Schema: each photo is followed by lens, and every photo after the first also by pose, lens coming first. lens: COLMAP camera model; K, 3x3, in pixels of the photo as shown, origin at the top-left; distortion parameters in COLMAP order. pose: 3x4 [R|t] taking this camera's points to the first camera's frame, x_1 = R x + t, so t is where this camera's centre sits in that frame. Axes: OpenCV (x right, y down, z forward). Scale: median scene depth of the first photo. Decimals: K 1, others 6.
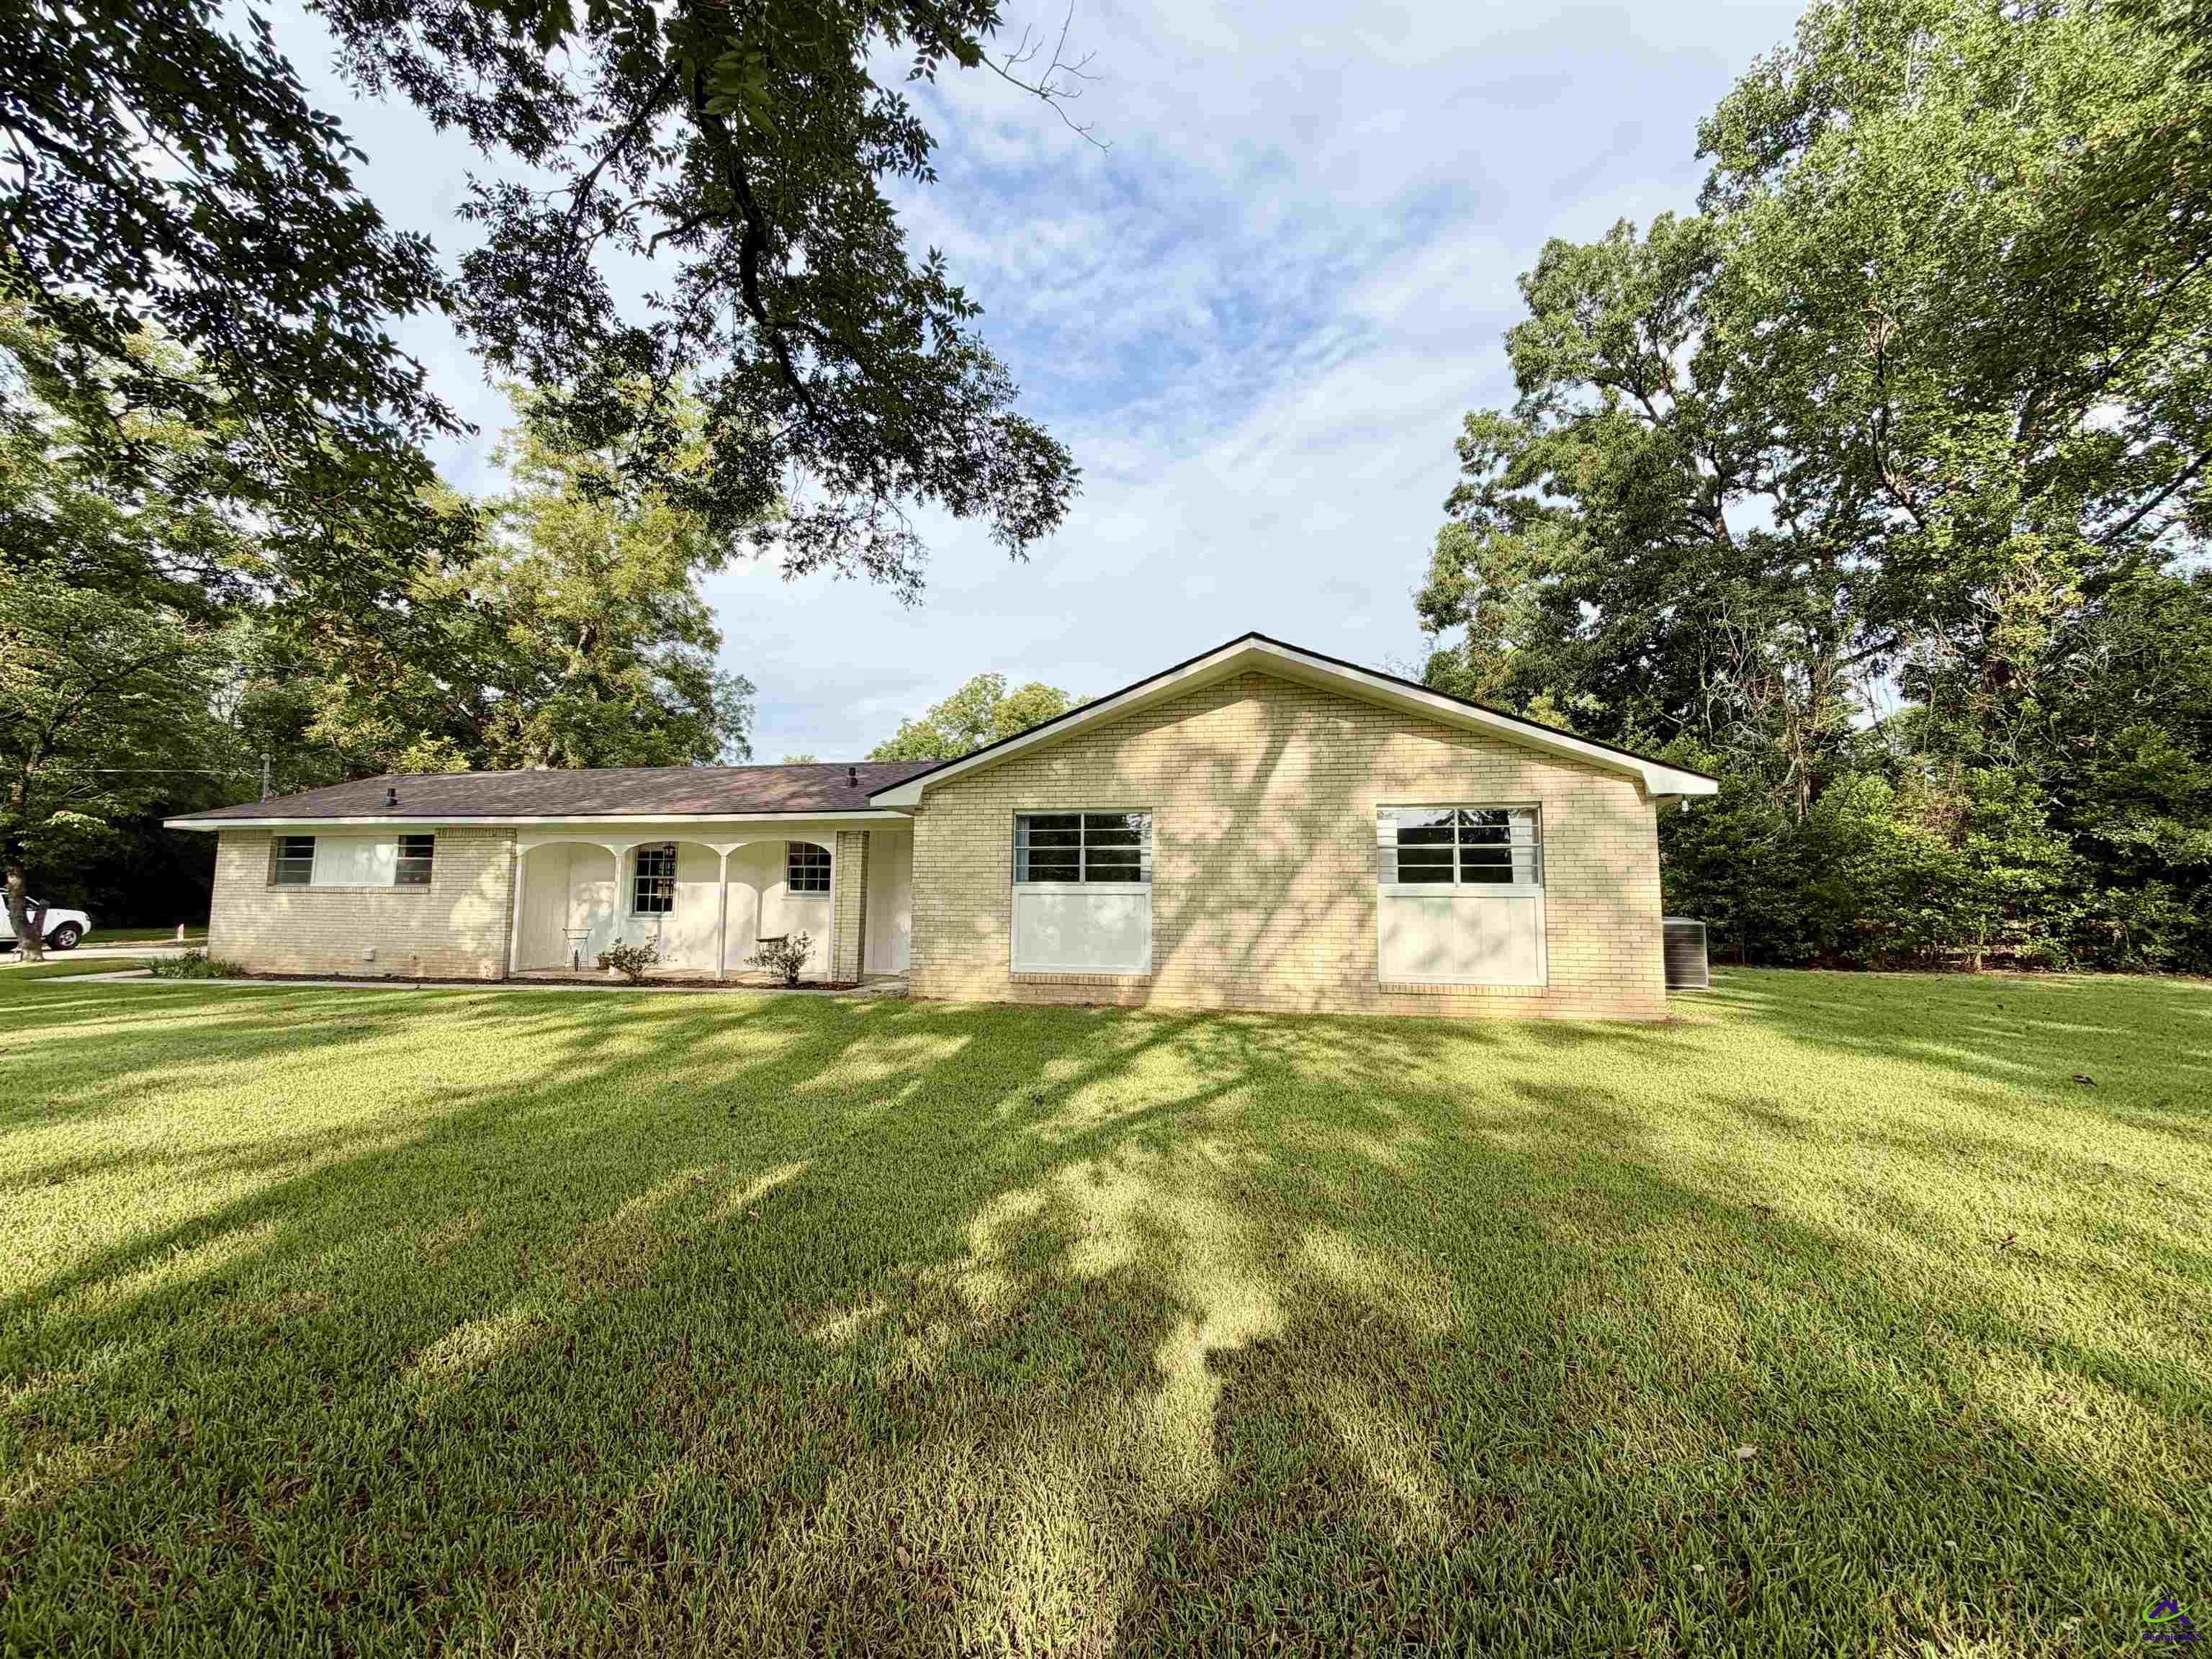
lens RADIAL K [[906.4, 0, 1106.0], [0, 906.4, 829.5], [0, 0, 1]] dist [0.002086, 0.000151]
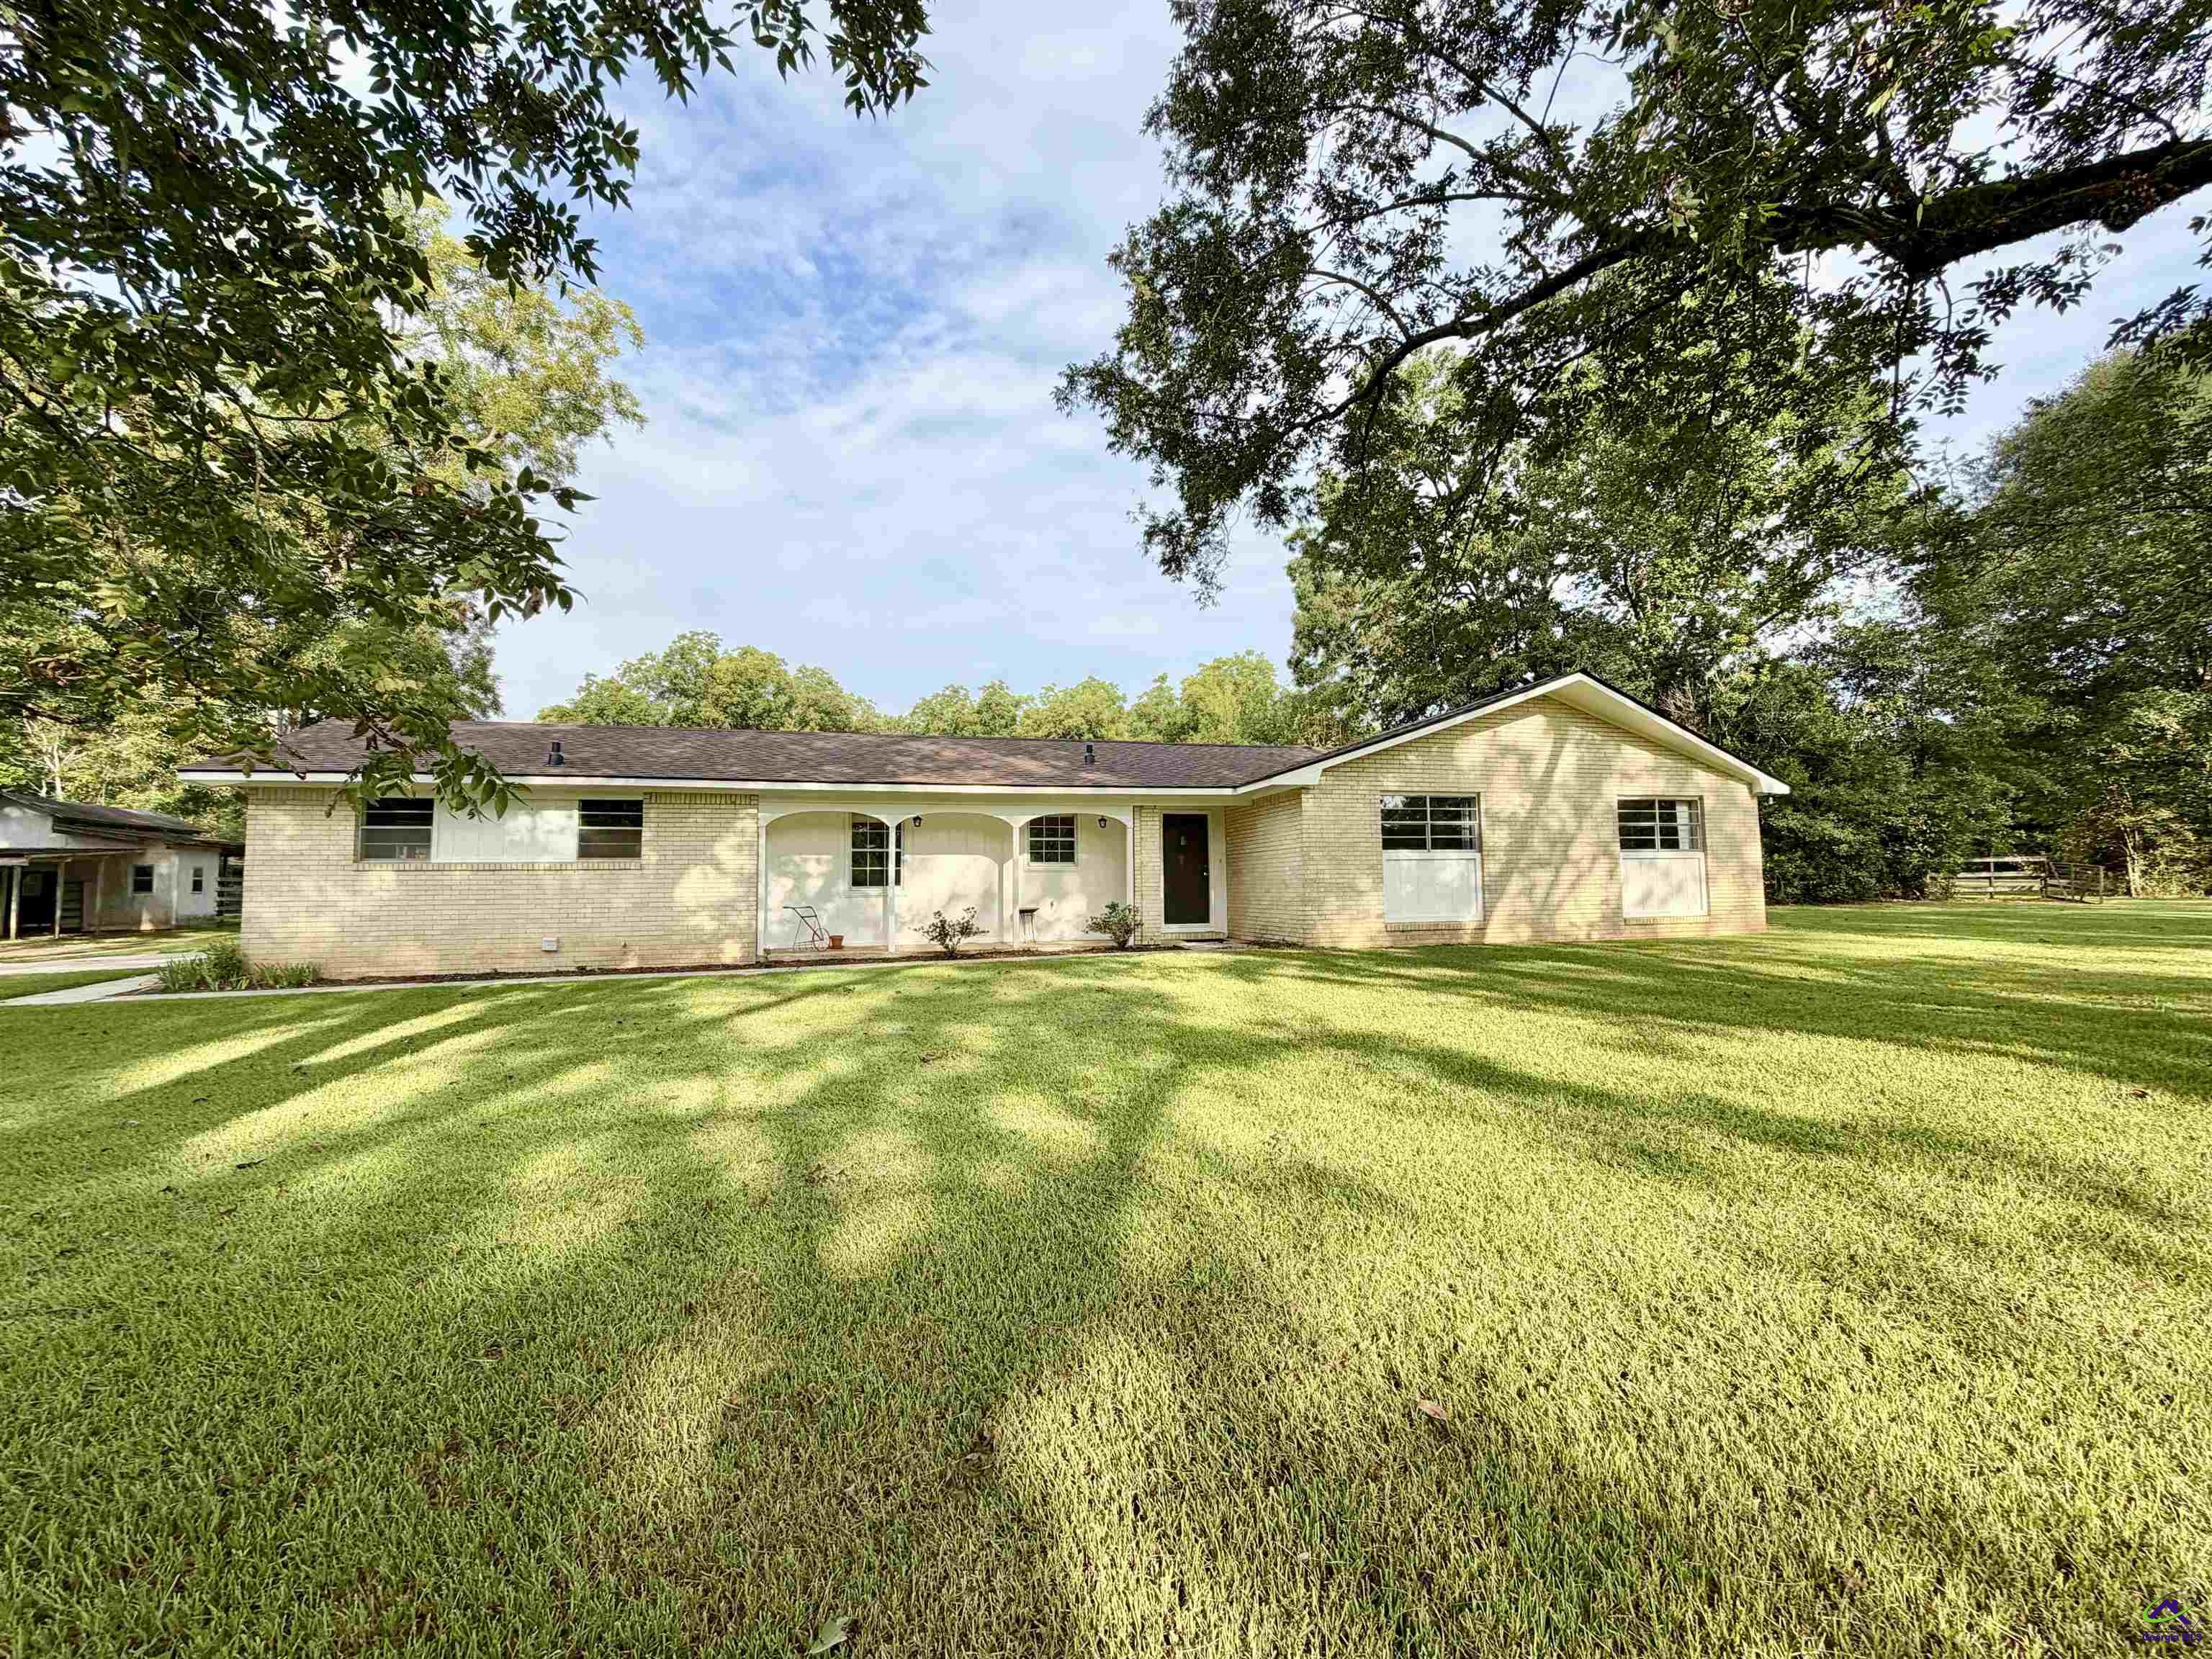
lens RADIAL K [[871.1, 0, 1107.7], [0, 871.1, 857.4], [0, 0, 1]] dist [-0.000149, 0.000026]
pose [[0.898732, -0.007813, 0.438430, -0.724815], [-0.017465, 0.998410, 0.053593, 0.008204], [-0.438151, -0.055823, 0.897166, 0.077645]]
